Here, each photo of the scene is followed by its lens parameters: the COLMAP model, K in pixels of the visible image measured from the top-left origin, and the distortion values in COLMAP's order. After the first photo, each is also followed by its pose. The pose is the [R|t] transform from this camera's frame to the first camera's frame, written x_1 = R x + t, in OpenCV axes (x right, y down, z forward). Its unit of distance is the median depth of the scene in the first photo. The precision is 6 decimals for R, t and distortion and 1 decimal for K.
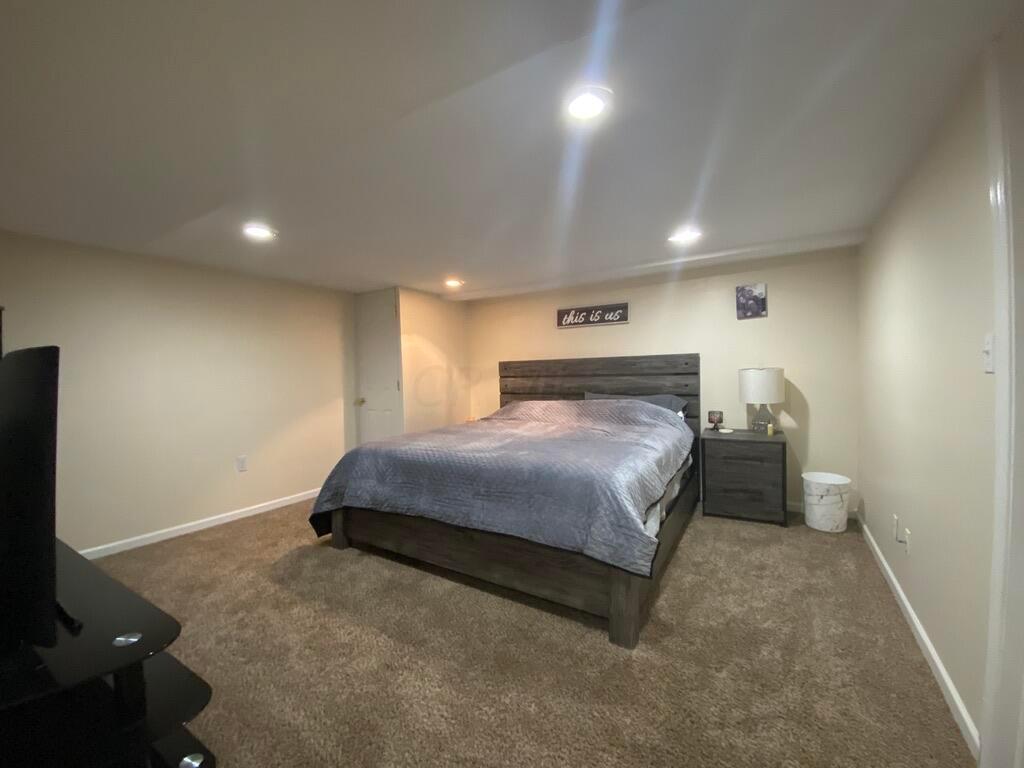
lens RADIAL K [[415.2, 0, 508.2], [0, 415.2, 375.6], [0, 0, 1]] dist [0.001918, -0.009723]
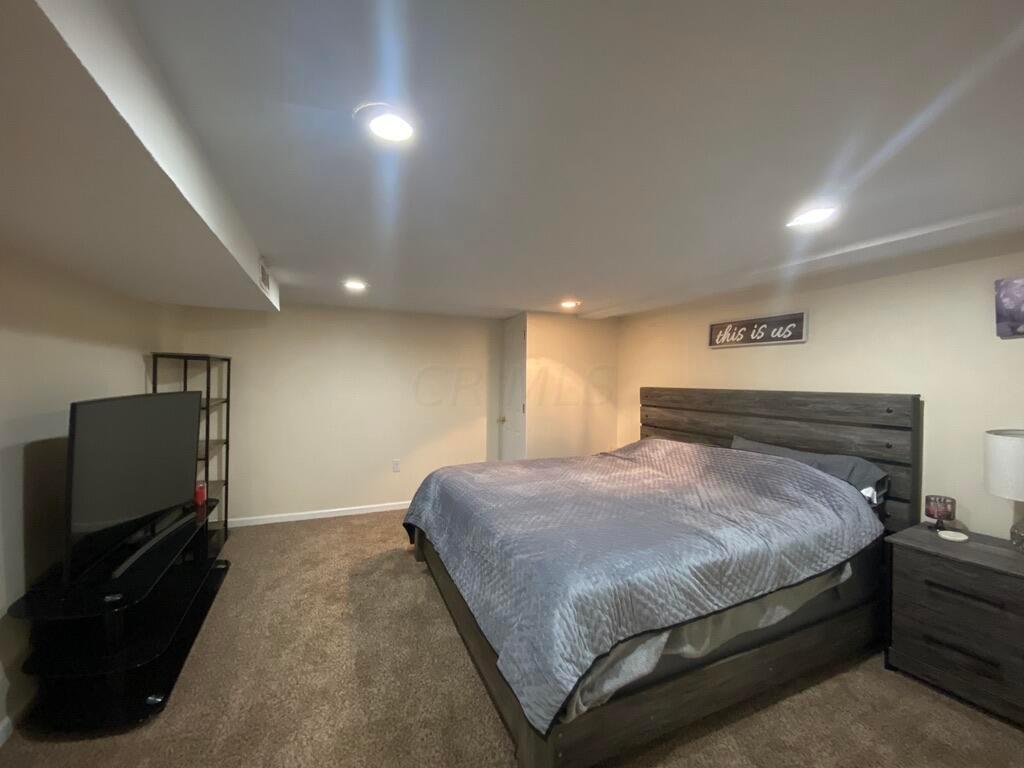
lens RADIAL K [[415.2, 0, 479.2], [0, 415.2, 382.2], [0, 0, 1]] dist [0.001918, -0.009723]
pose [[0.813535, 0.029744, -0.580755, 0.255747], [-0.029954, 0.999509, 0.009231, -0.051886], [0.580744, 0.009886, 0.814026, 0.136618]]
